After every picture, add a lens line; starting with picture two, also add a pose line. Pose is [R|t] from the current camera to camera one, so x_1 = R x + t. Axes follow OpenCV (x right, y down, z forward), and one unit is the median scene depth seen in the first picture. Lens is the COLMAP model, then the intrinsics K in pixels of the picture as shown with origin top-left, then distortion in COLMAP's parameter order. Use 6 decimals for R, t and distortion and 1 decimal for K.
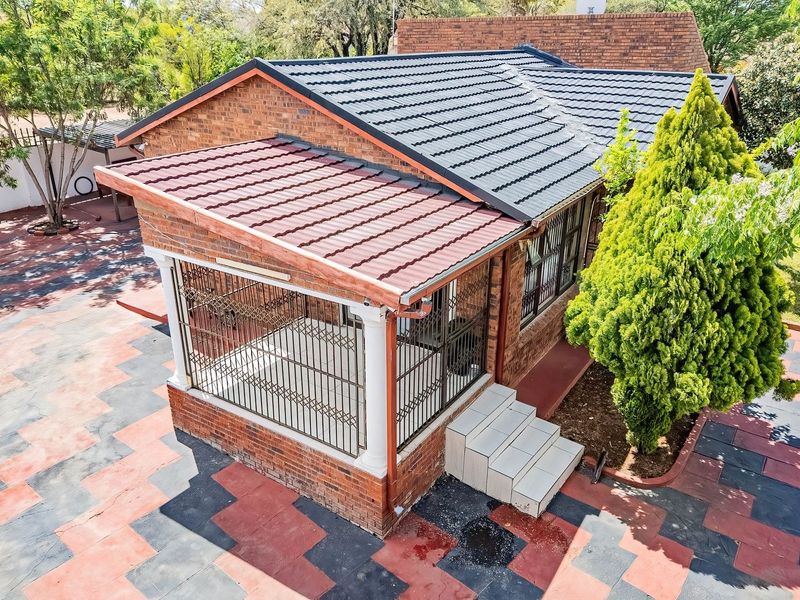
lens RADIAL K [[632.7, 0, 392.3], [0, 632.7, 296.6], [0, 0, 1]] dist [0.076185, -0.102131]
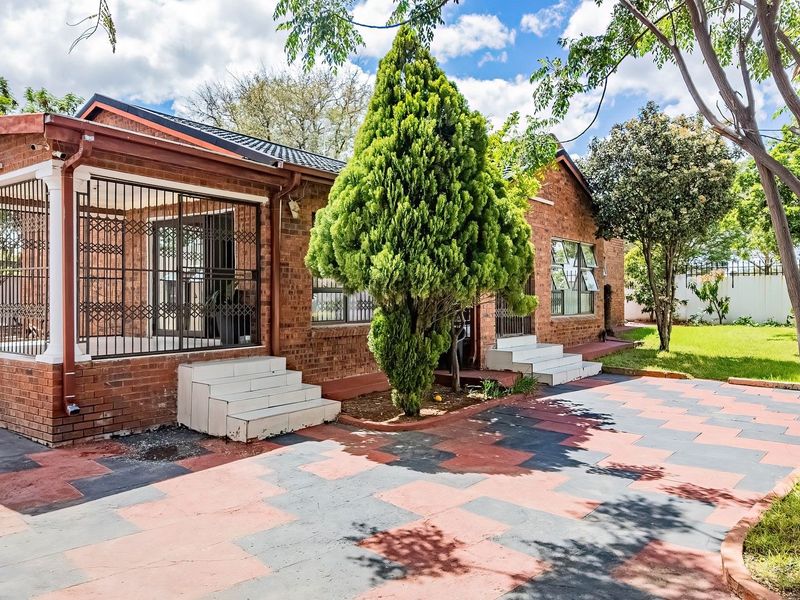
lens RADIAL K [[632.7, 0, 404.5], [0, 632.7, 294.4], [0, 0, 1]] dist [0.076185, -0.102131]
pose [[0.998853, -0.009927, -0.046846, 0.463324], [-0.008838, 0.923250, -0.384099, 0.470667], [0.047063, 0.384072, 0.922103, 0.116090]]
